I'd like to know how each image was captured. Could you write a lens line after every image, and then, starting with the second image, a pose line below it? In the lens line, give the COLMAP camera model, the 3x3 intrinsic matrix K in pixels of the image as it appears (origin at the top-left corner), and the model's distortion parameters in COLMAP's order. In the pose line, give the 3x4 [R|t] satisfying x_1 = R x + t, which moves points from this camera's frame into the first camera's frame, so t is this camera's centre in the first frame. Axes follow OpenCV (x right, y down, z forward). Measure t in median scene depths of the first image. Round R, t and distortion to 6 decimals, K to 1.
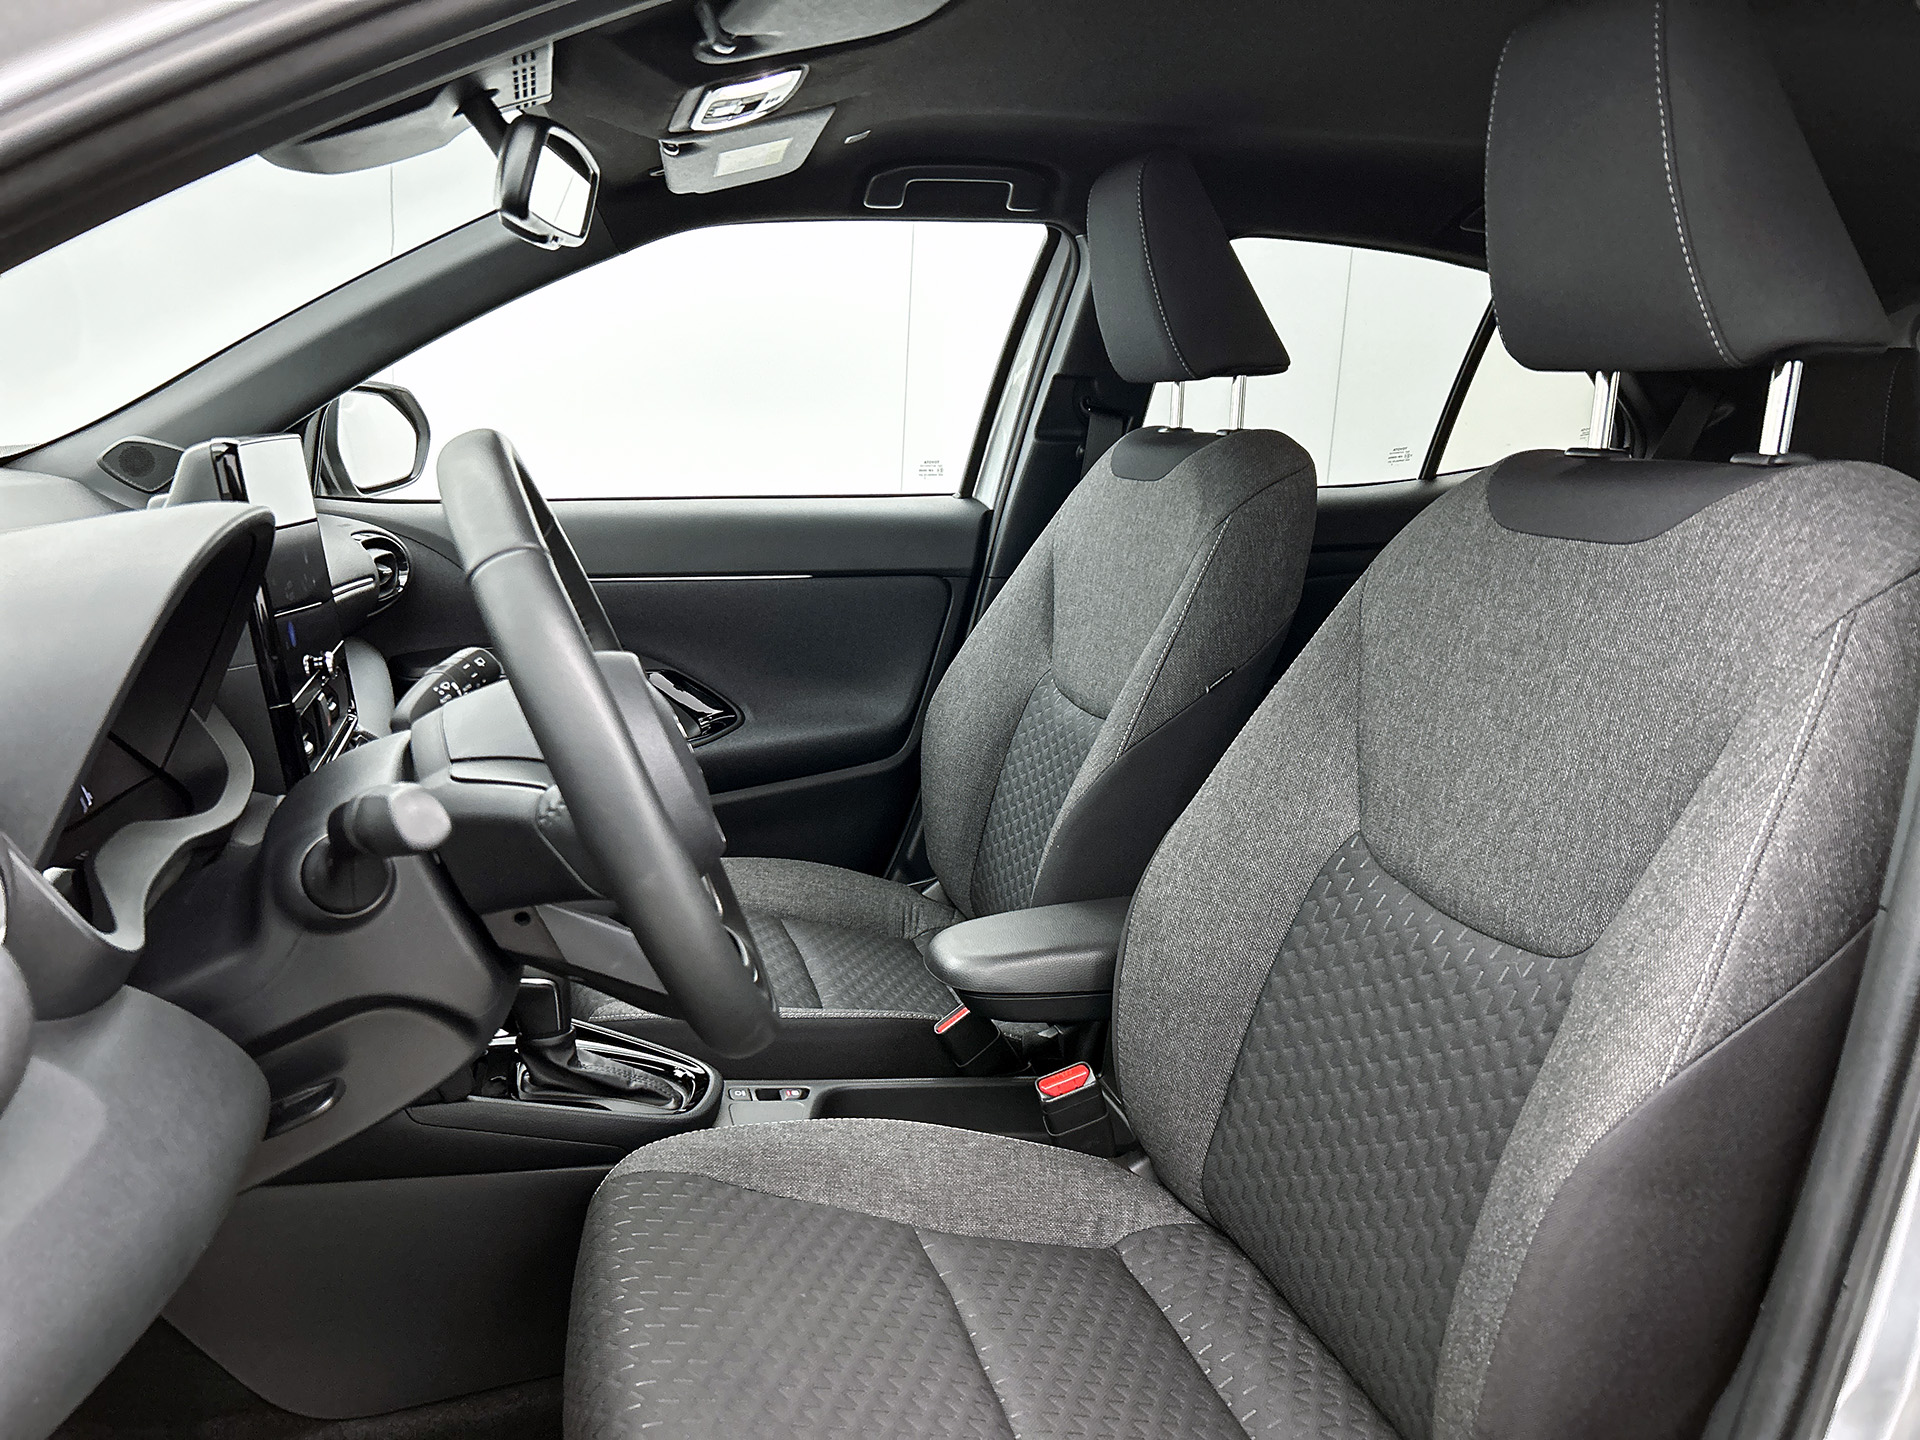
lens RADIAL K [[1443.0, 0, 951.6], [0, 1443.0, 711.5], [0, 0, 1]] dist [0.083085, -0.130182]
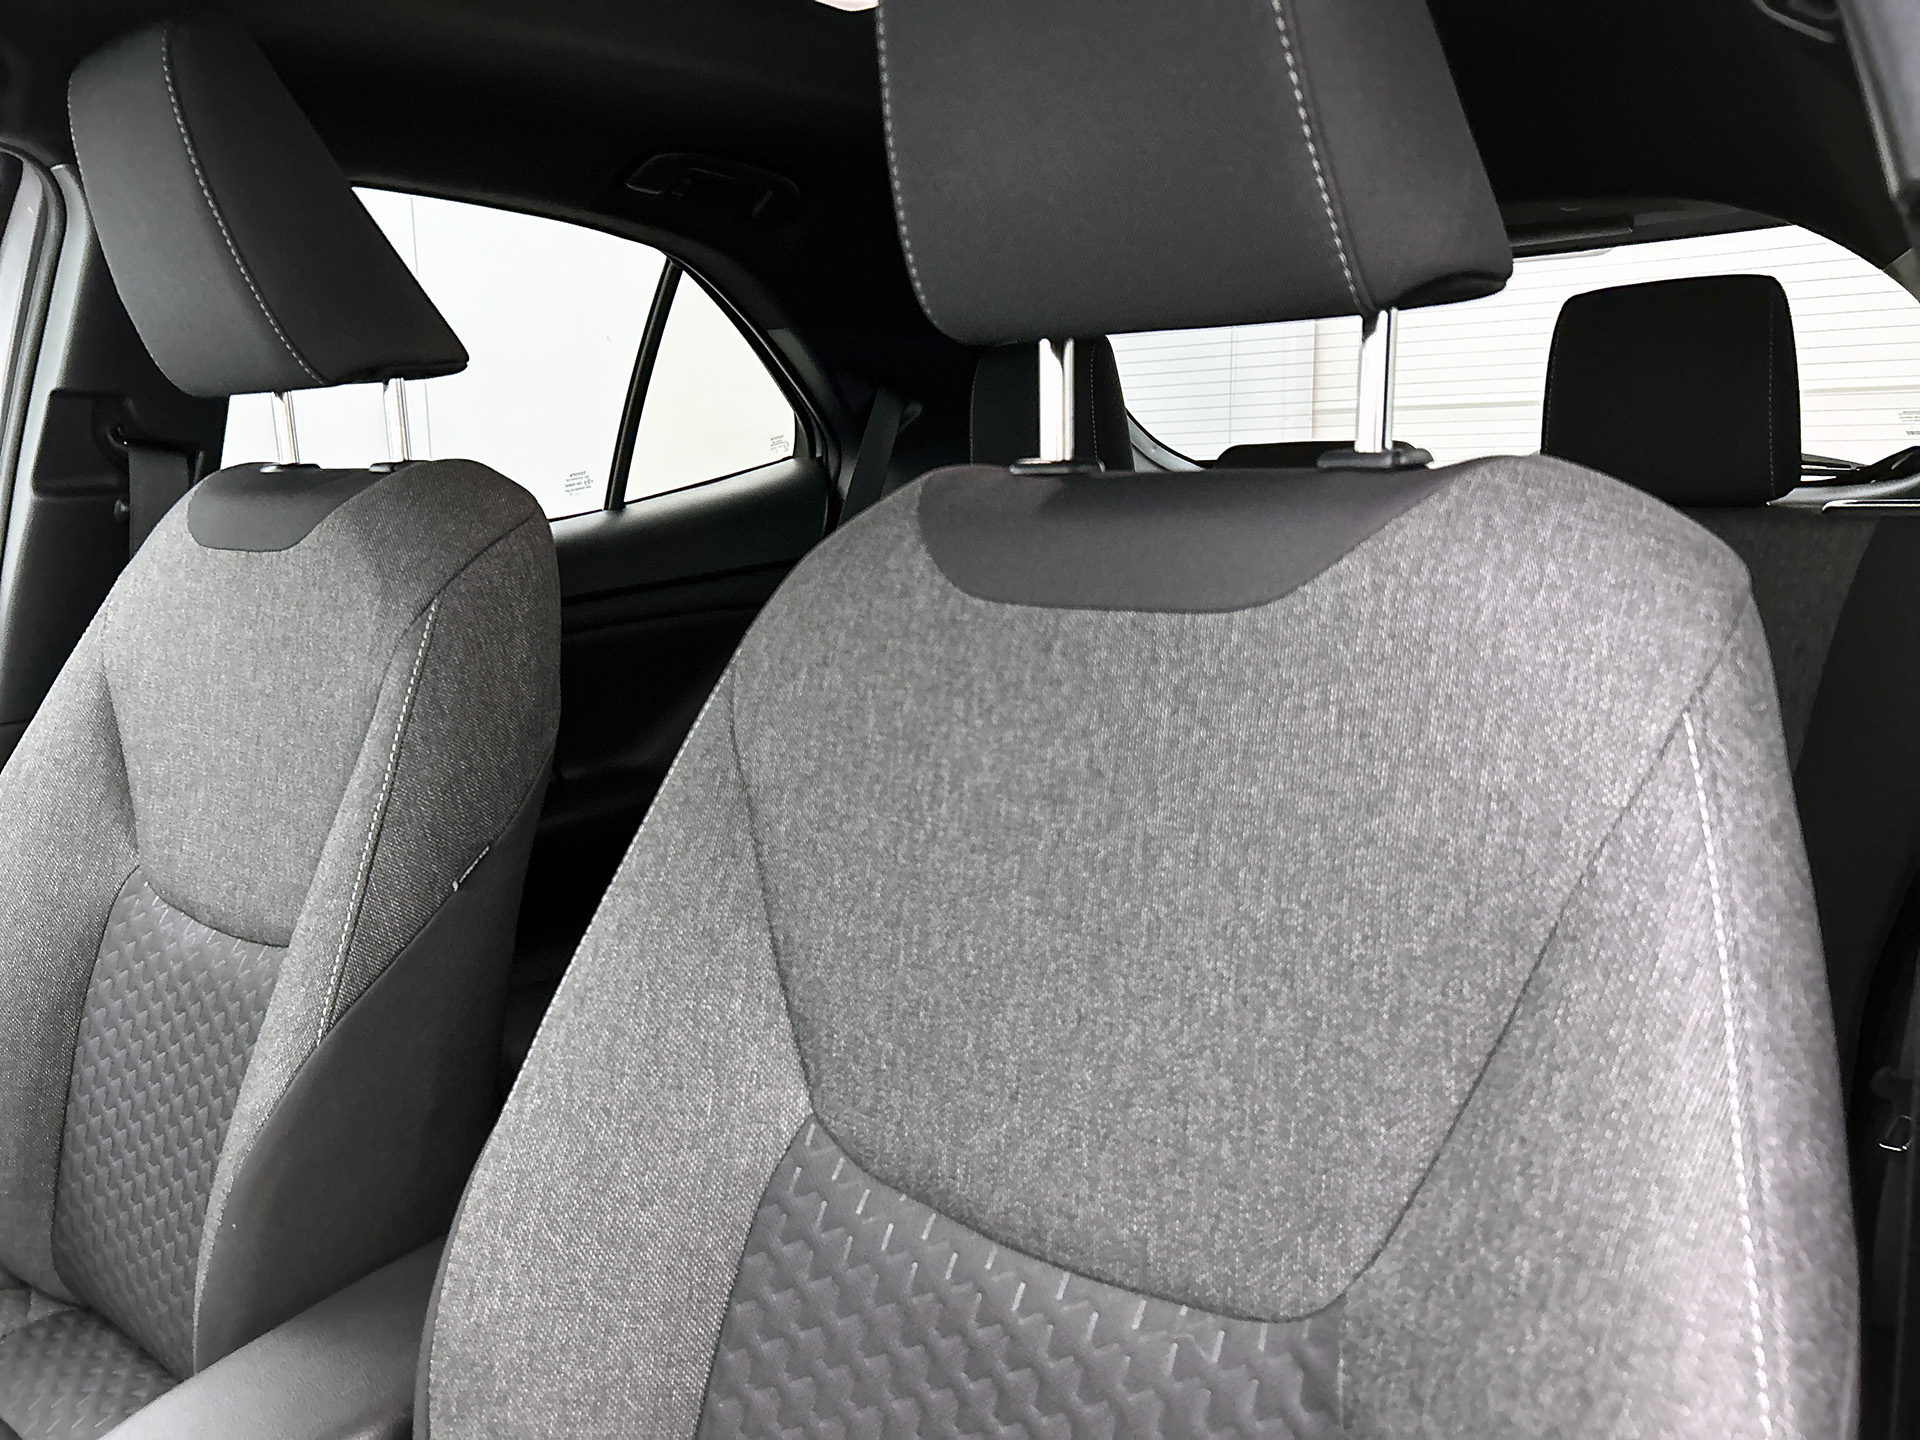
lens RADIAL K [[1476.7, 0, 970.0], [0, 1476.7, 710.0], [0, 0, 1]] dist [0.042746, -0.051669]
pose [[0.811496, -0.157332, 0.562779, 0.016100], [0.167501, 0.985288, 0.033924, -0.094108], [-0.559837, 0.066737, 0.825911, 0.459123]]
